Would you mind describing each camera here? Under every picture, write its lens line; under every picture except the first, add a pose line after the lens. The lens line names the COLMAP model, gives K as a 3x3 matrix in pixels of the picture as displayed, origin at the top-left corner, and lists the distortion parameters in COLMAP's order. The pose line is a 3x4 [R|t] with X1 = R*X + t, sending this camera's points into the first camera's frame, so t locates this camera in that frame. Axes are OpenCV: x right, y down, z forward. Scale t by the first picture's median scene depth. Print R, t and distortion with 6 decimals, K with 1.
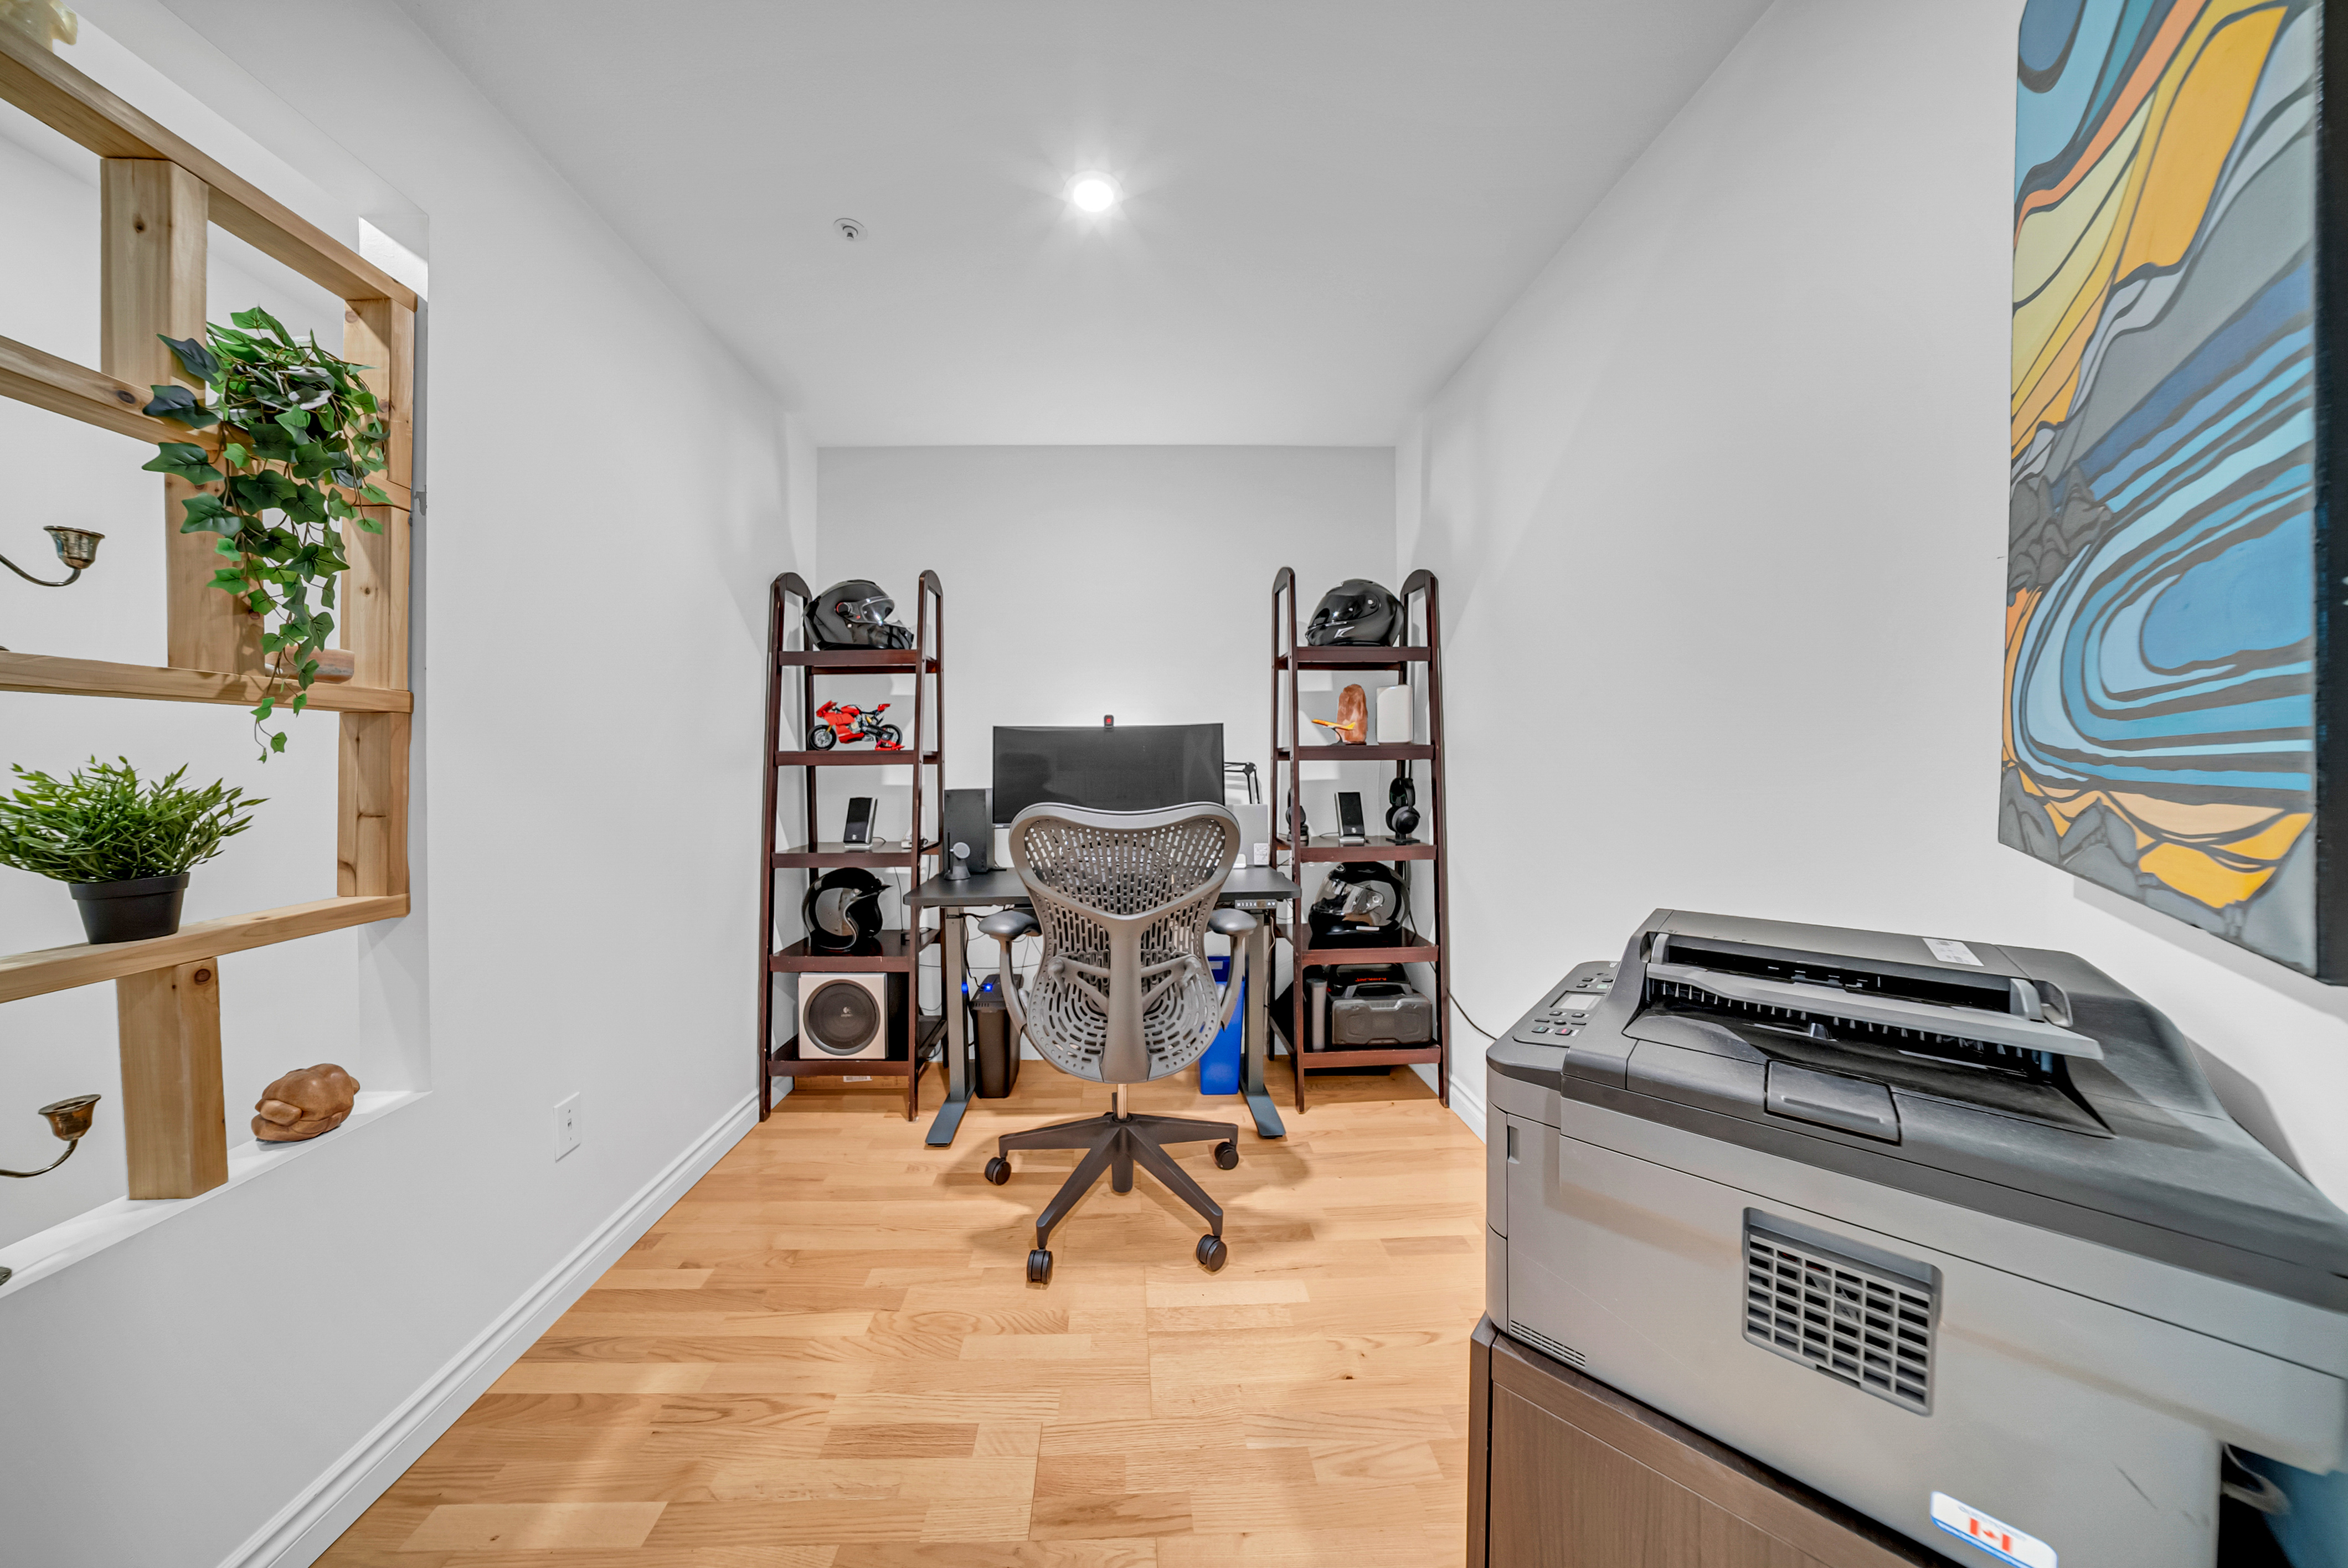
lens RADIAL K [[721.3, 0, 1185.6], [0, 721.3, 745.0], [0, 0, 1]] dist [-0.033607, 0.009878]
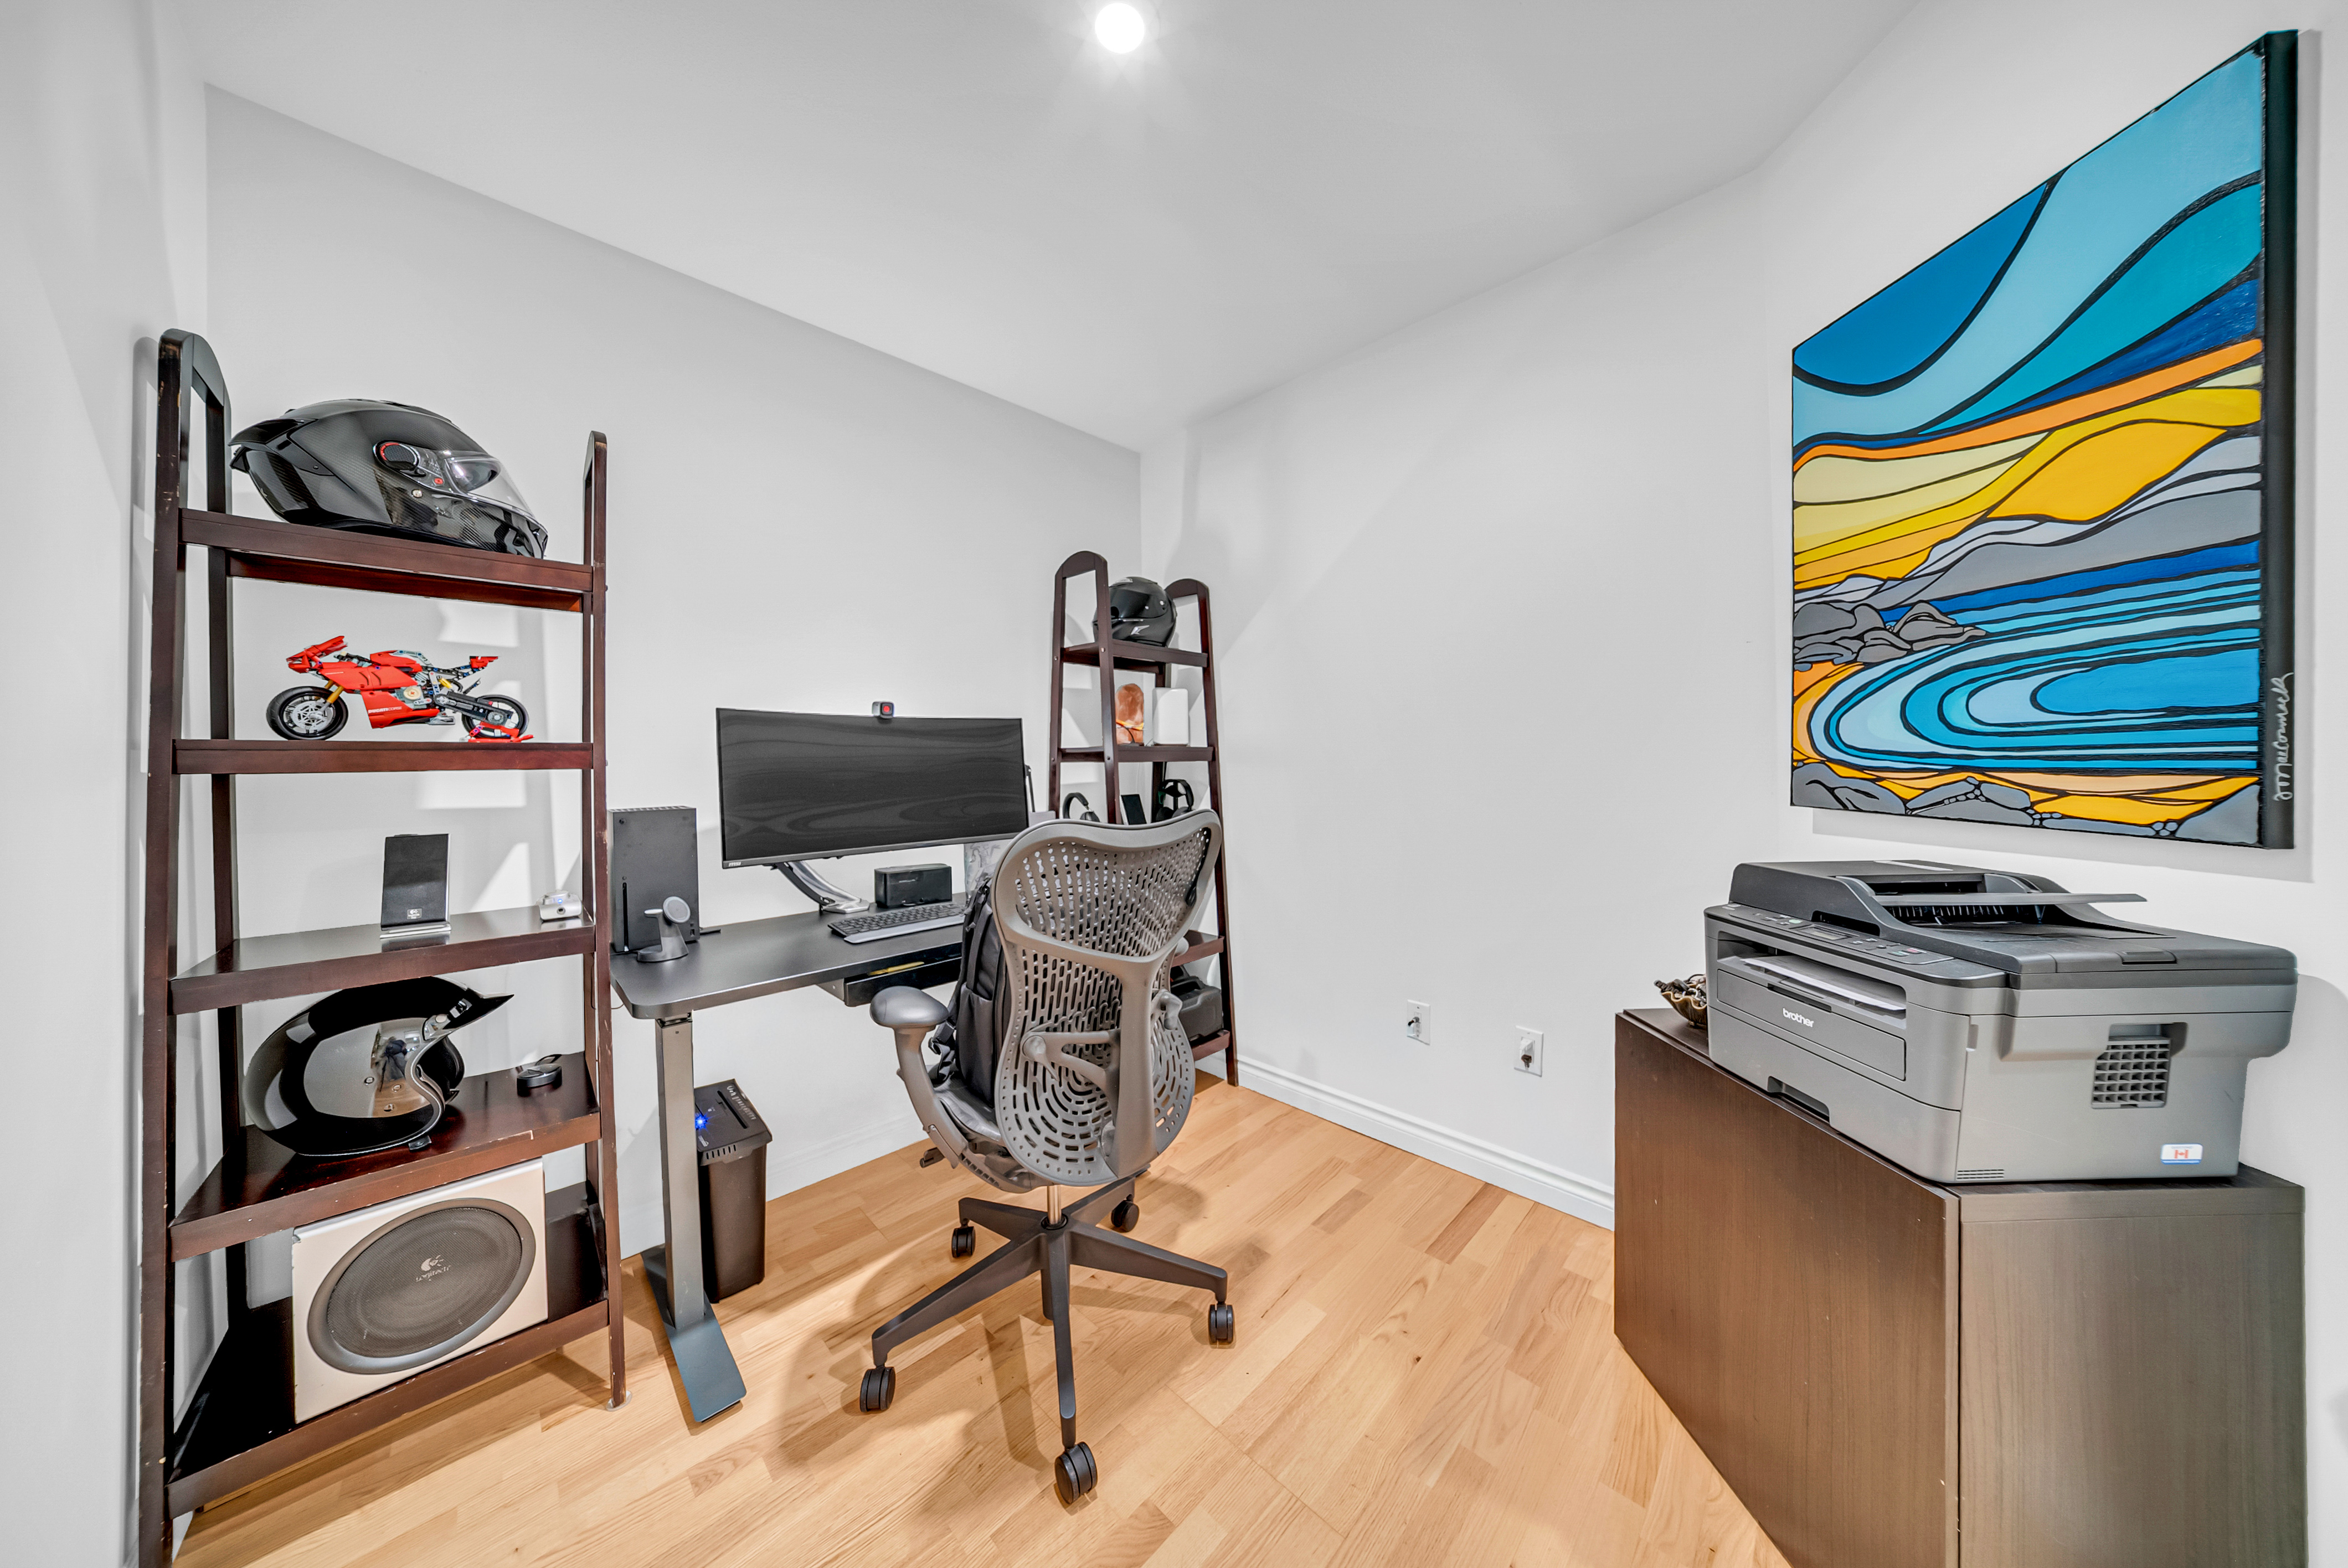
lens RADIAL K [[721.3, 0, 1185.6], [0, 721.3, 745.0], [0, 0, 1]] dist [-0.033607, 0.009878]
pose [[0.728700, 0.016335, 0.684638, -0.396958], [-0.011826, 0.999867, -0.011269, 0.008611], [-0.684731, 0.000115, 0.728796, 0.261728]]
